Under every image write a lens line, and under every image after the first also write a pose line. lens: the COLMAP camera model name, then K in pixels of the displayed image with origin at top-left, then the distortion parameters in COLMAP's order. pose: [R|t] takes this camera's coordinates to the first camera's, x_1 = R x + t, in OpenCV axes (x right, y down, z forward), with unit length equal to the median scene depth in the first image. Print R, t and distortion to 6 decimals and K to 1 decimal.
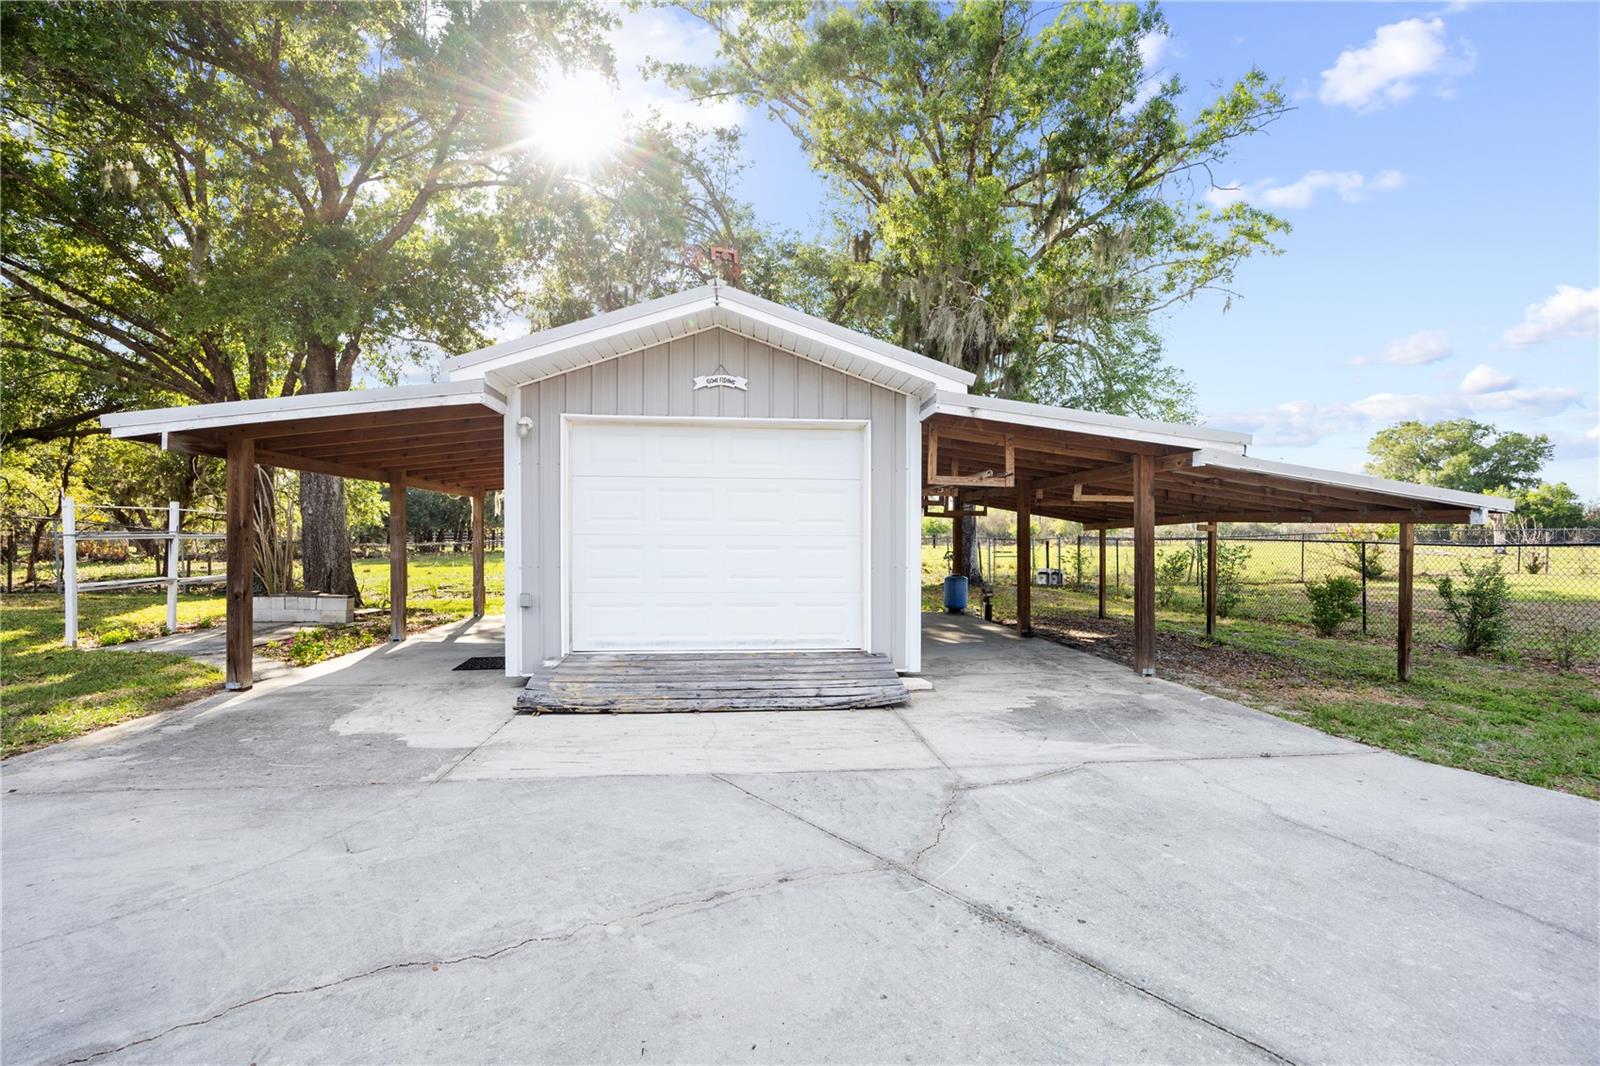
lens RADIAL K [[721.2, 0, 800.0], [0, 721.2, 533.0], [0, 0, 1]] dist [-0.001991, -0.000119]
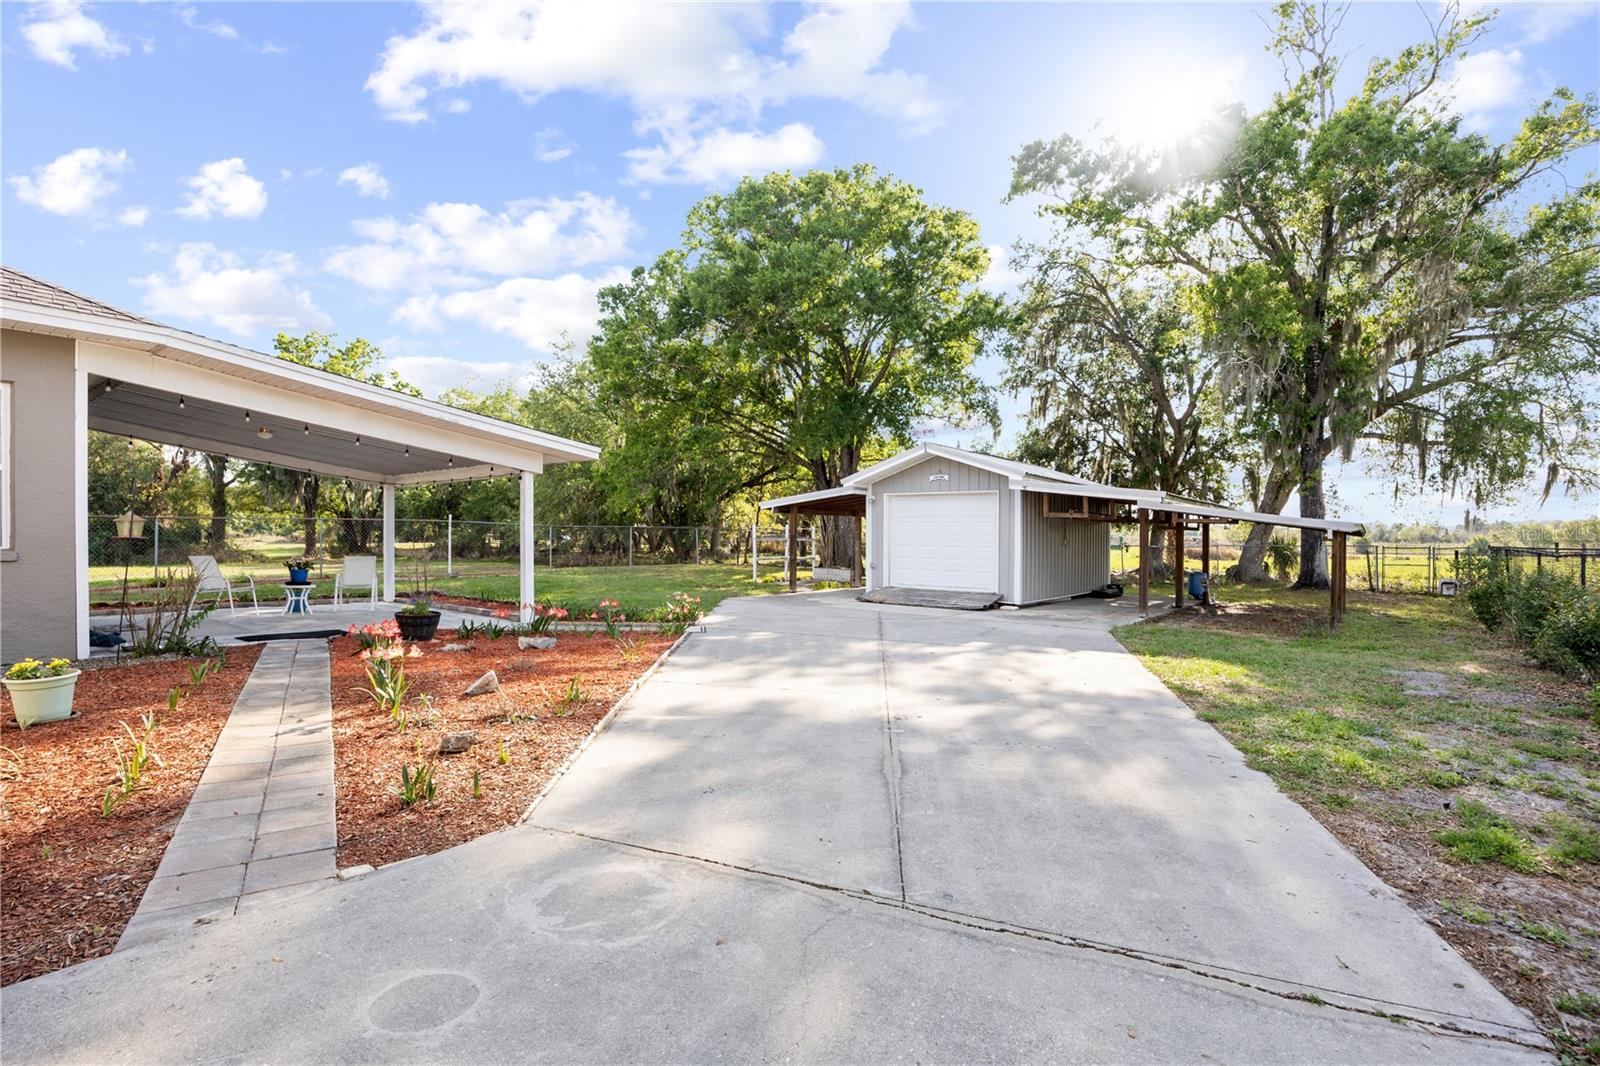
lens RADIAL K [[813.6, 0, 800.0], [0, 813.6, 533.0], [0, 0, 1]] dist [0.000030, -0.000004]
pose [[0.730167, -0.000142, -0.683269, 1.147254], [-0.004679, 0.999975, -0.005208, -0.004138], [0.683253, 0.007000, 0.730149, -1.071197]]
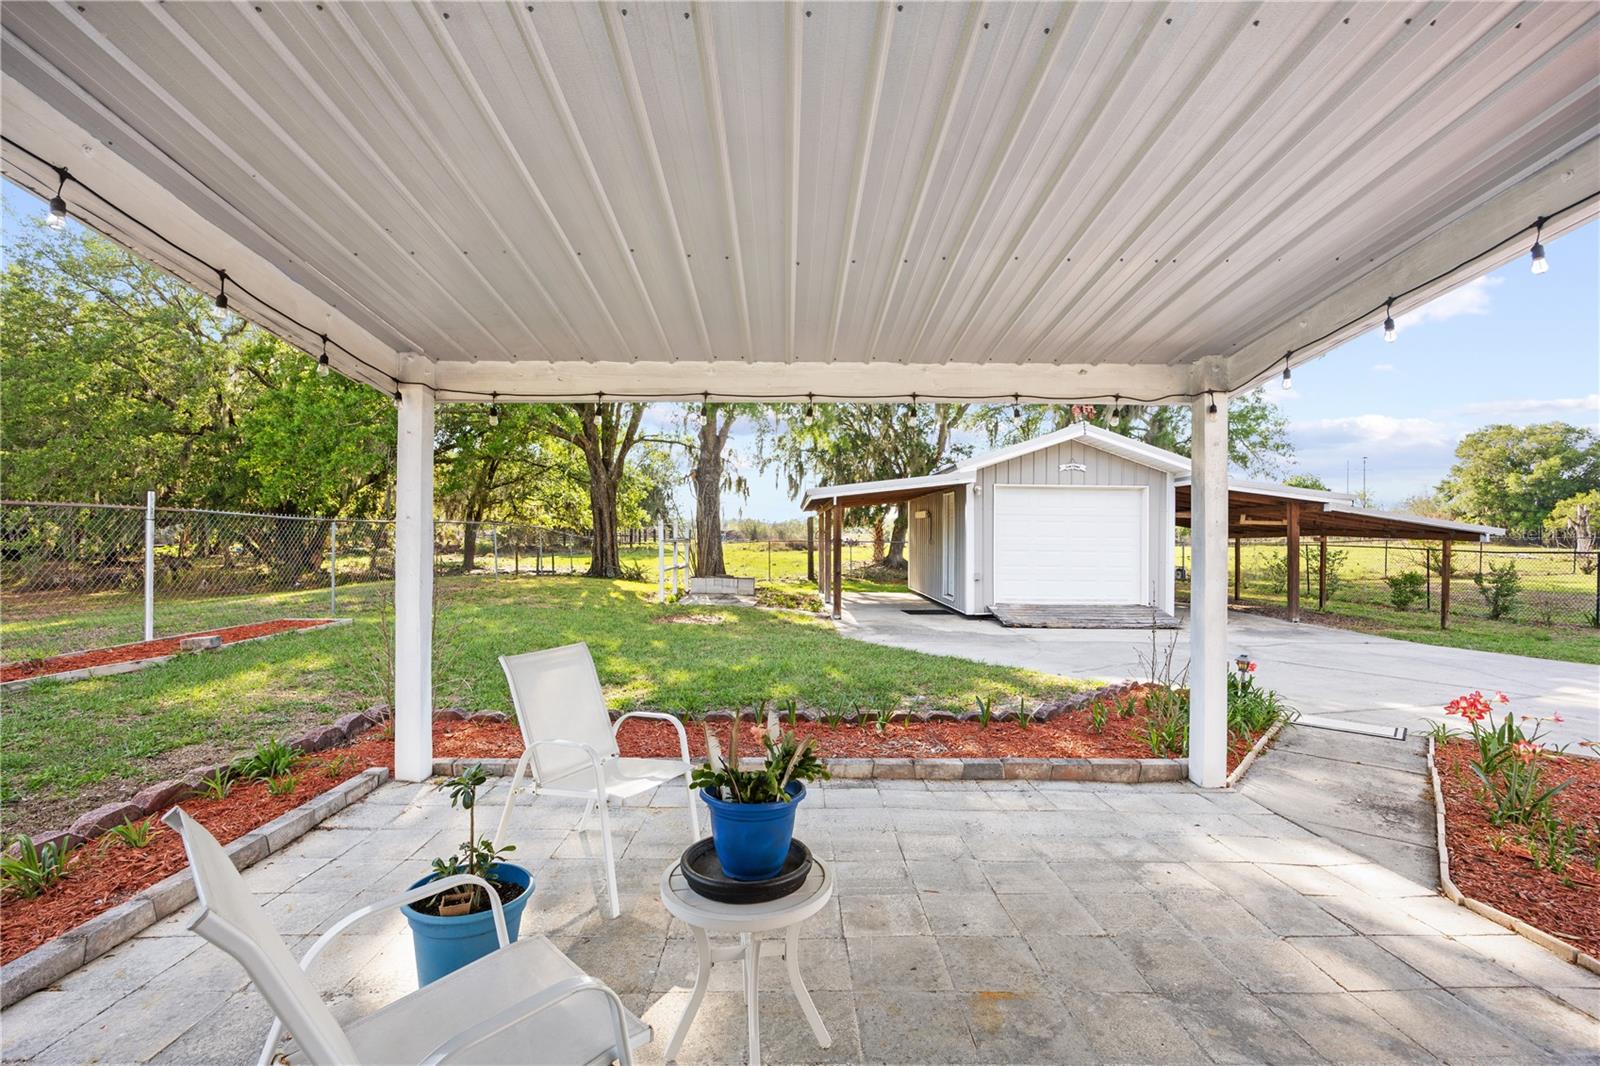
lens RADIAL K [[721.2, 0, 800.0], [0, 721.2, 533.0], [0, 0, 1]] dist [-0.001991, -0.000119]
pose [[0.997136, 0.005538, -0.075422, -0.563166], [-0.005197, 0.999975, 0.004709, -0.028809], [0.075446, -0.004304, 0.997141, -0.817597]]
